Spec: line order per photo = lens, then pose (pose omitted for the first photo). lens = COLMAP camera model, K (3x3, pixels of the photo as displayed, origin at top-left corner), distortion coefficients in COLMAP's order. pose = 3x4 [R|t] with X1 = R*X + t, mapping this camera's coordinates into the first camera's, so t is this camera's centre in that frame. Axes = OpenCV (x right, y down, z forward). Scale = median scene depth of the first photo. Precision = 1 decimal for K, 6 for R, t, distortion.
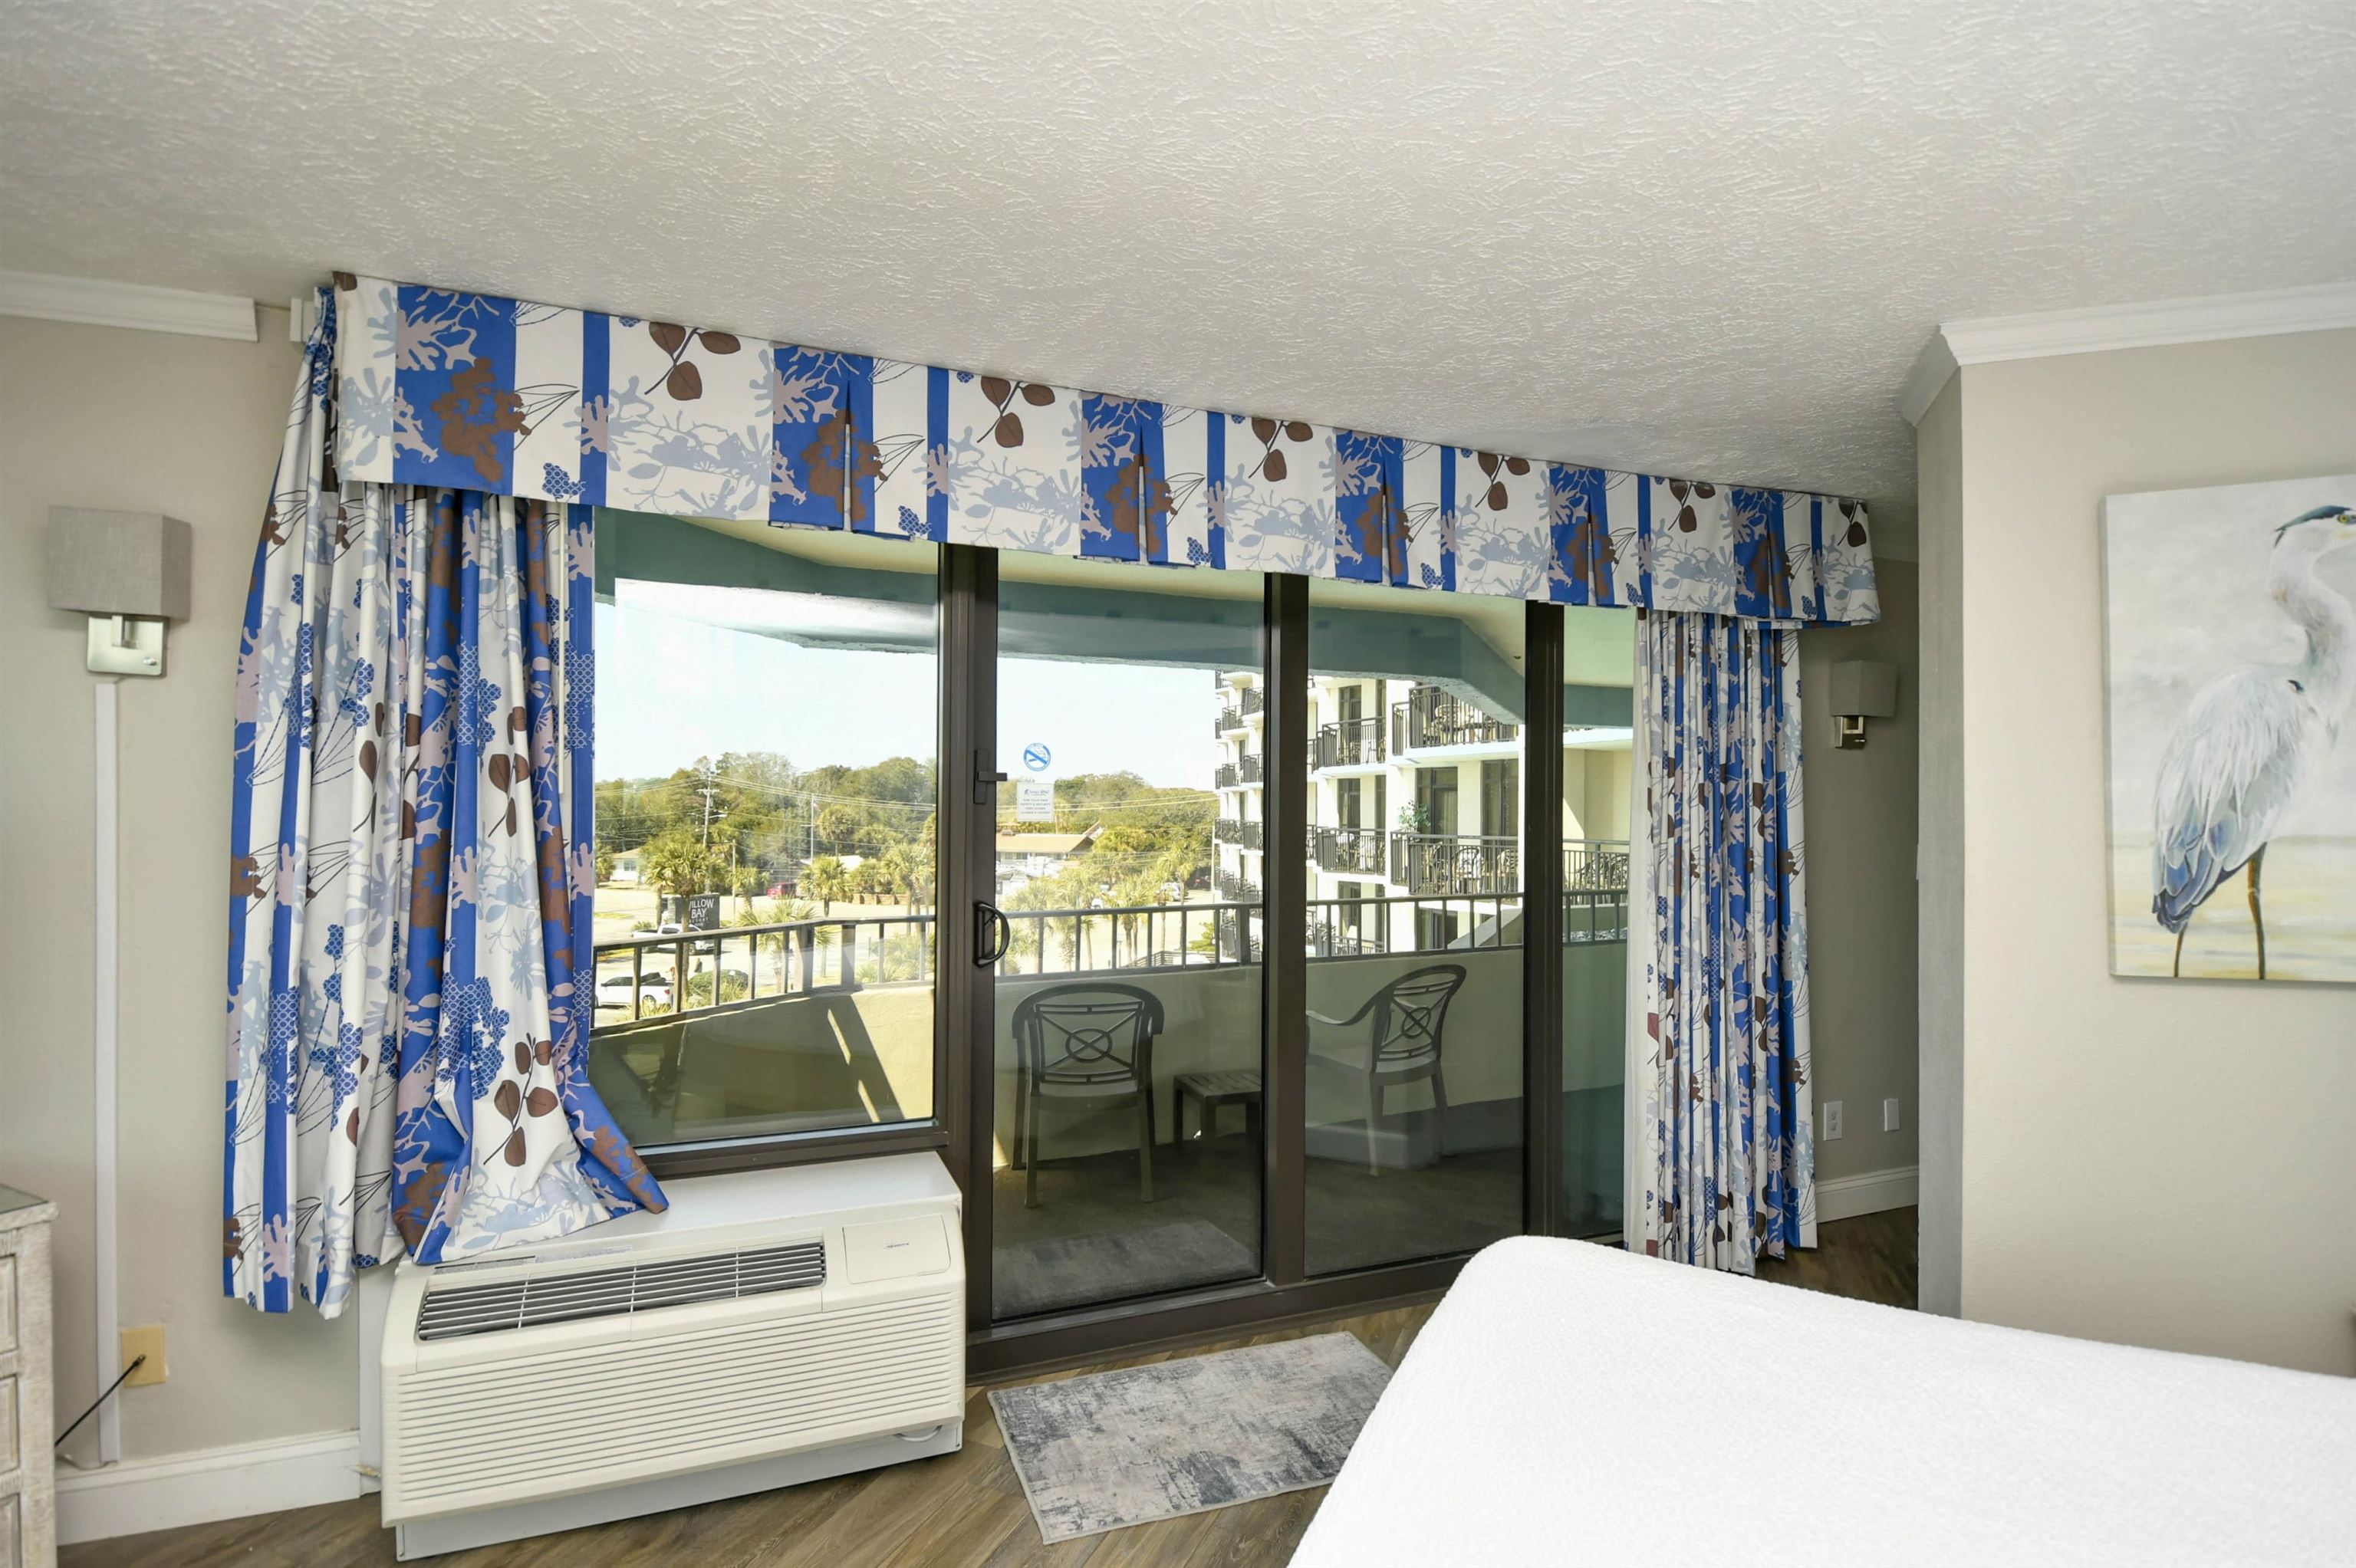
lens RADIAL K [[1088.6, 0, 1181.9], [0, 1088.6, 798.0], [0, 0, 1]] dist [0.005048, -0.000569]
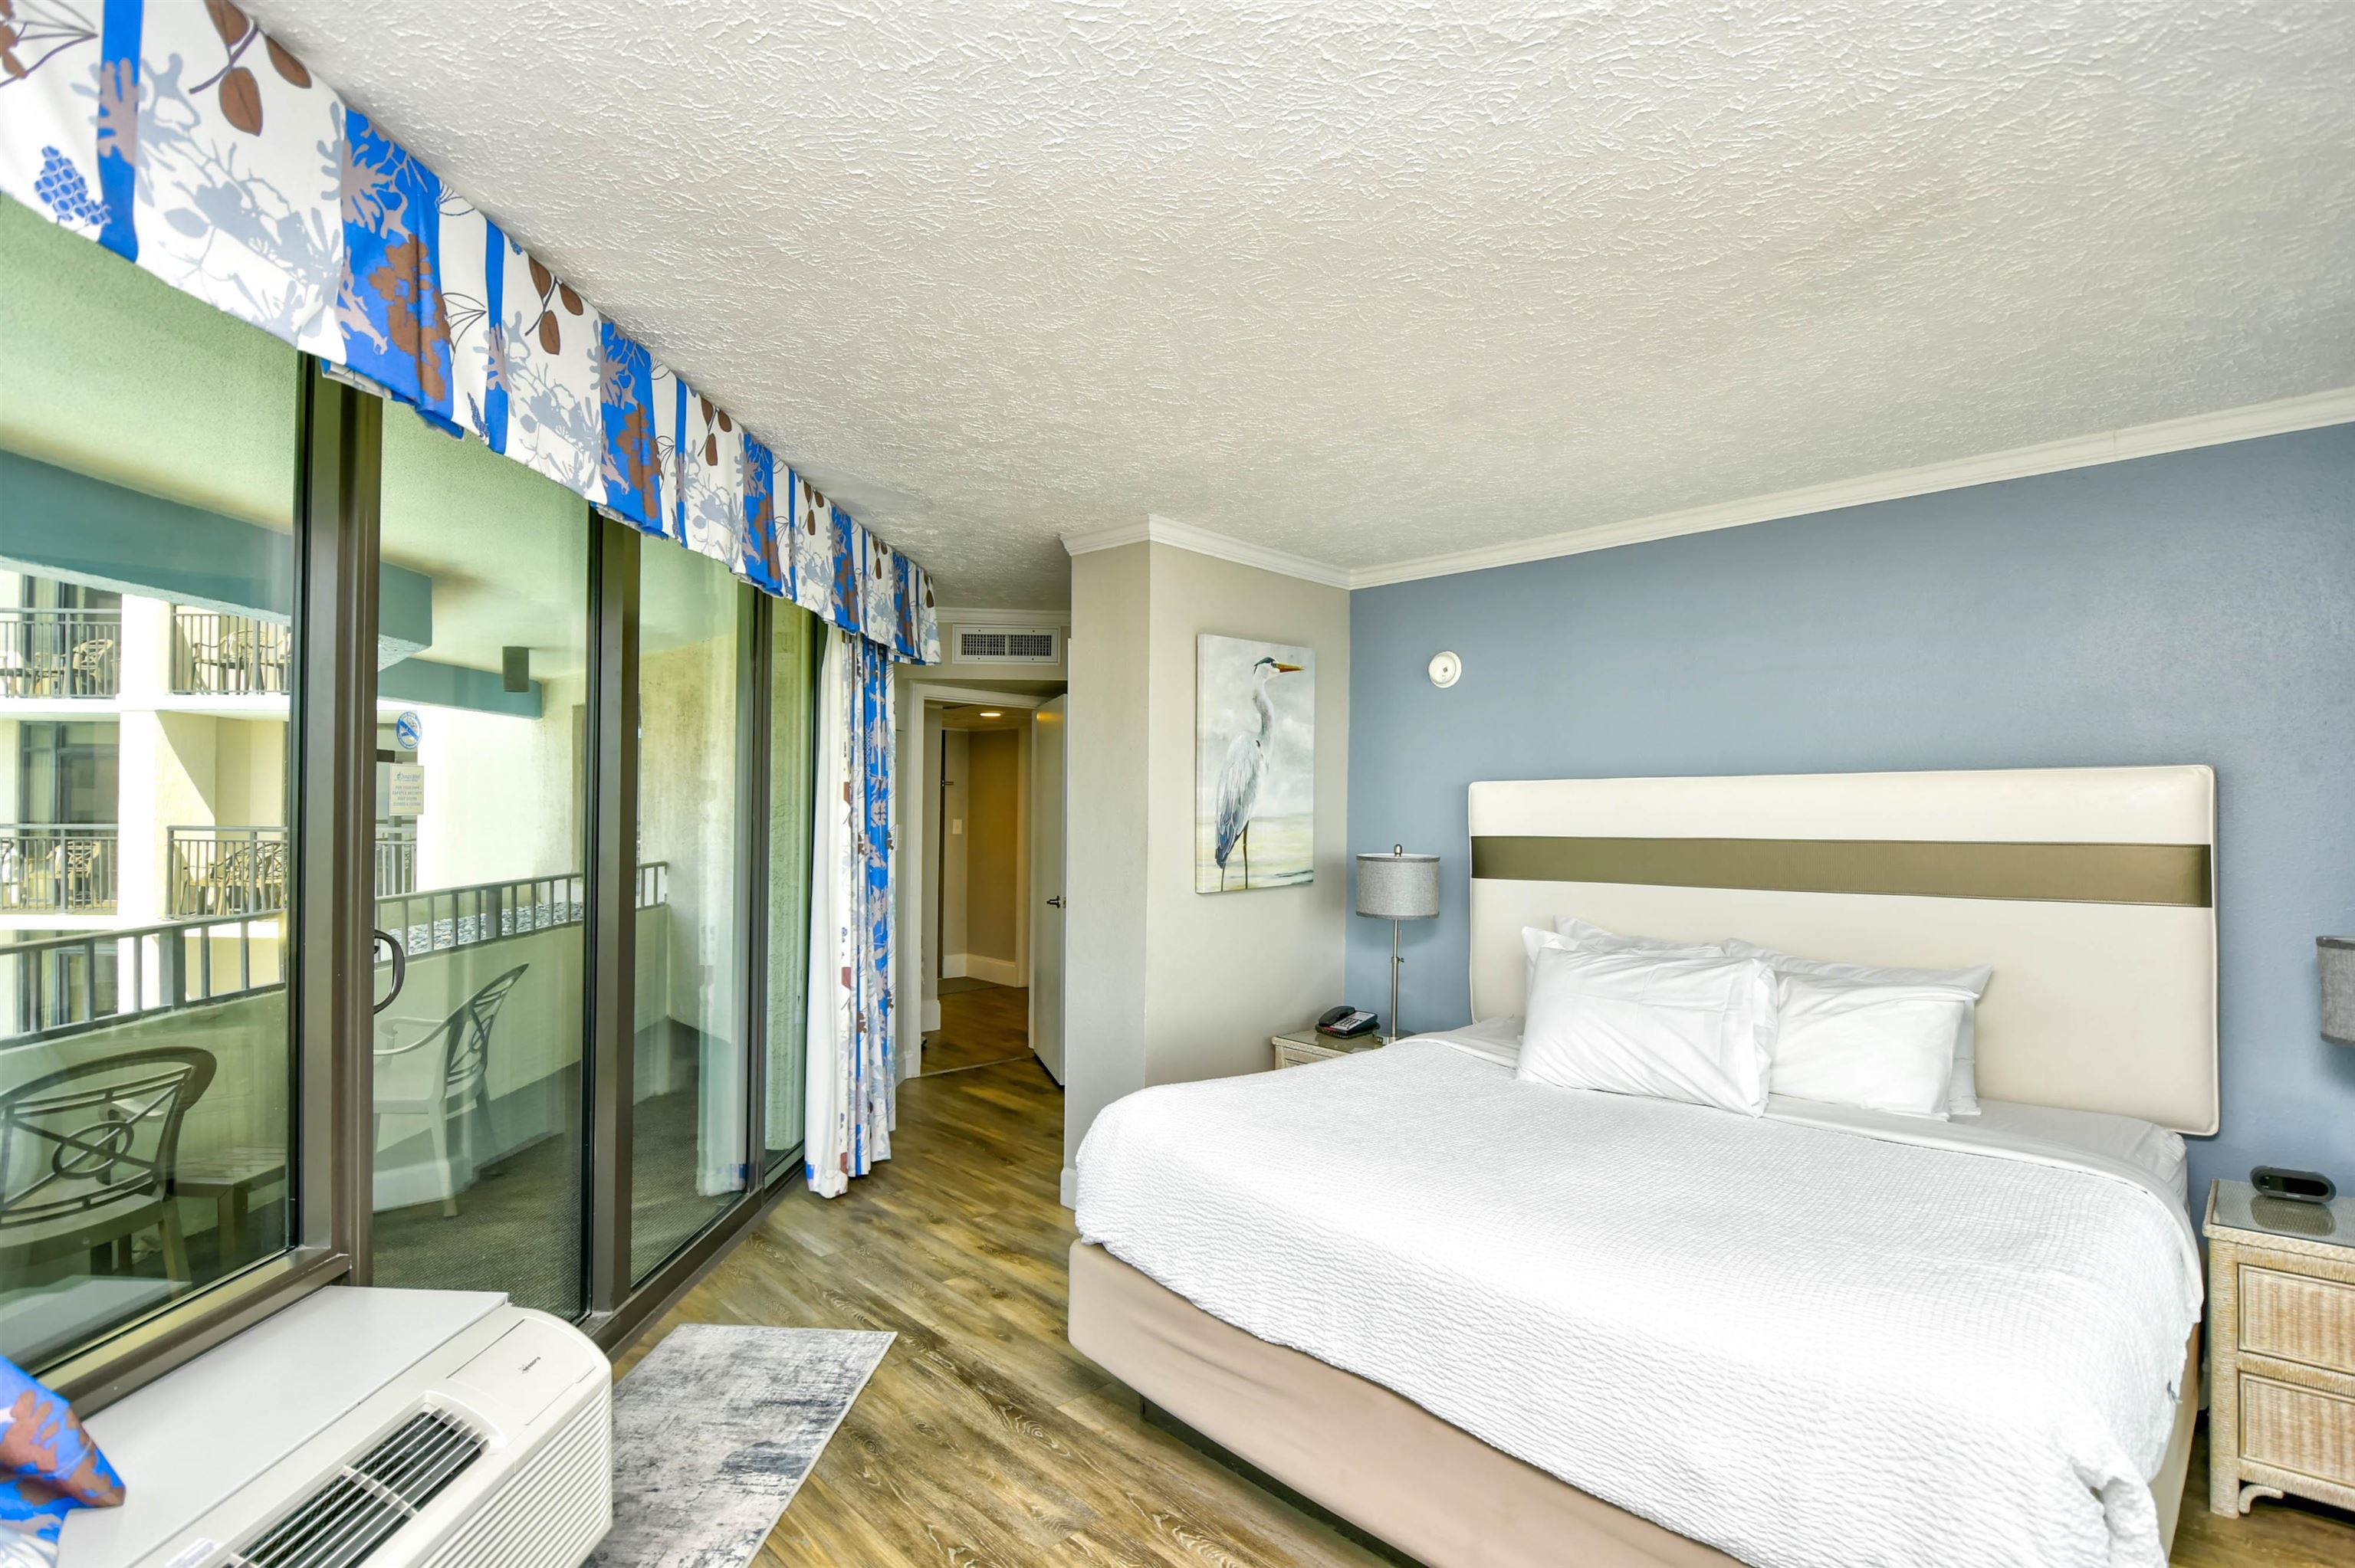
lens RADIAL K [[1091.4, 0, 1106.4], [0, 1091.4, 797.2], [0, 0, 1]] dist [0.016089, -0.018956]
pose [[0.442996, 0.004617, 0.896512, -0.792098], [-0.018842, 0.999814, 0.004162, -0.004761], [-0.896326, -0.018736, 0.443001, 0.296377]]
